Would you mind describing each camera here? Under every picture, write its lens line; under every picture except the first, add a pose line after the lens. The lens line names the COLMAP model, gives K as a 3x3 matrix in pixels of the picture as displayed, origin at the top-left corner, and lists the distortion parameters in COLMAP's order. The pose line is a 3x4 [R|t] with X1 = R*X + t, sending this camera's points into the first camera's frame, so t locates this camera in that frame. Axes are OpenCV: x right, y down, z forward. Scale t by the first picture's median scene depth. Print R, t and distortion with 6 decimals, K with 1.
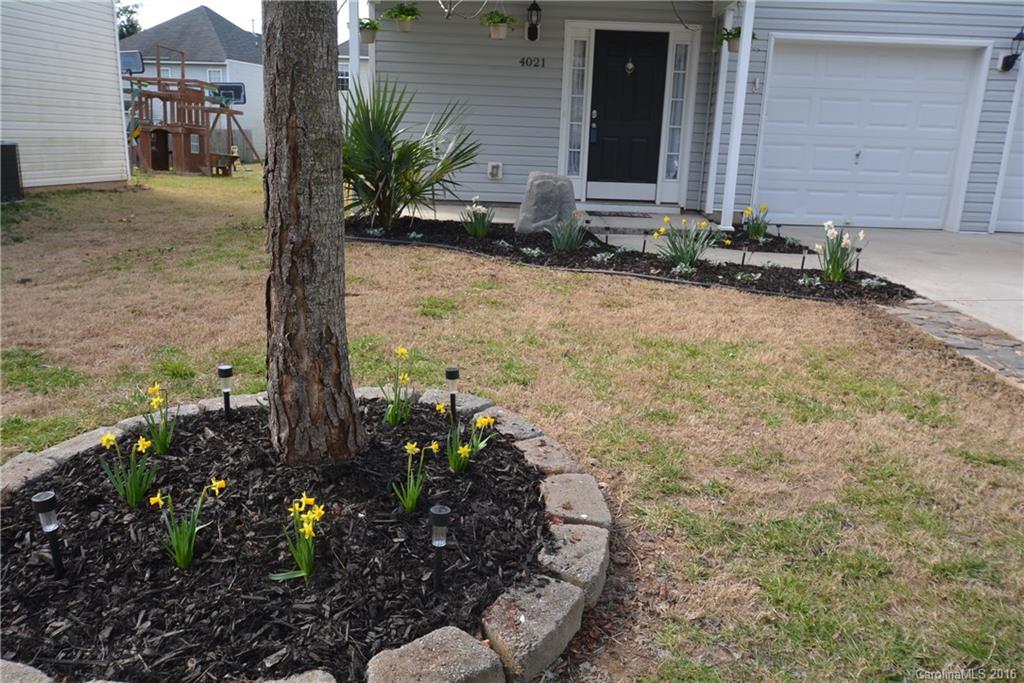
lens RADIAL K [[773.2, 0, 512.0], [0, 773.2, 341.5], [0, 0, 1]] dist [0.025600, -0.004713]
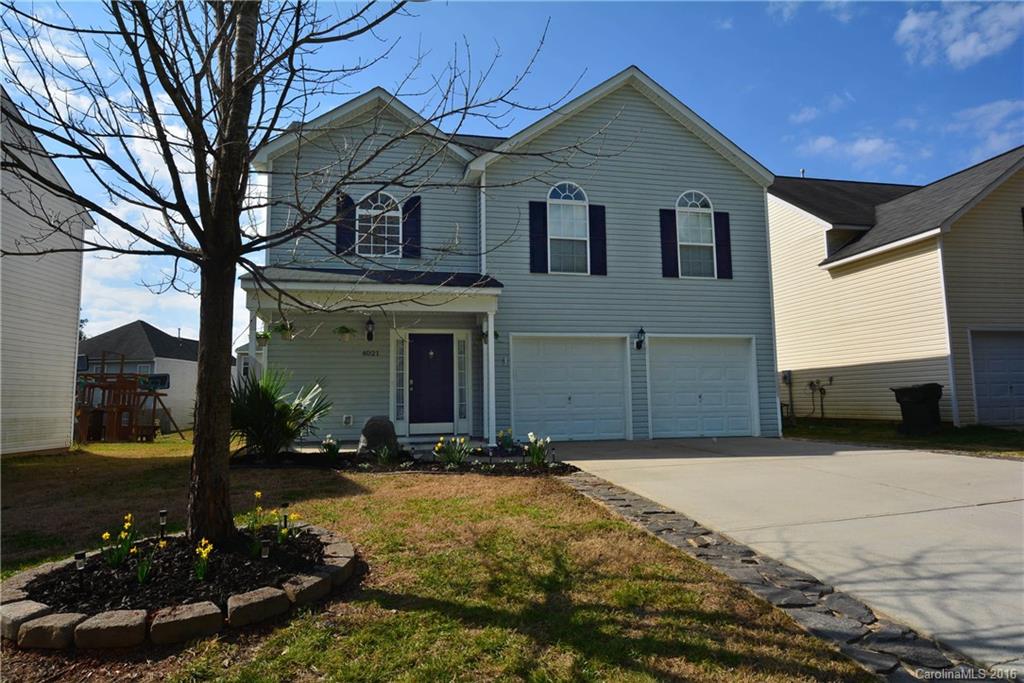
lens RADIAL K [[590.2, 0, 512.0], [0, 590.2, 341.5], [0, 0, 1]] dist [-0.000906, -0.003448]
pose [[0.976377, -0.032845, 0.213563, 0.052171], [0.105263, 0.935466, -0.337376, 0.062689], [-0.188699, 0.351887, 0.916825, -0.190485]]
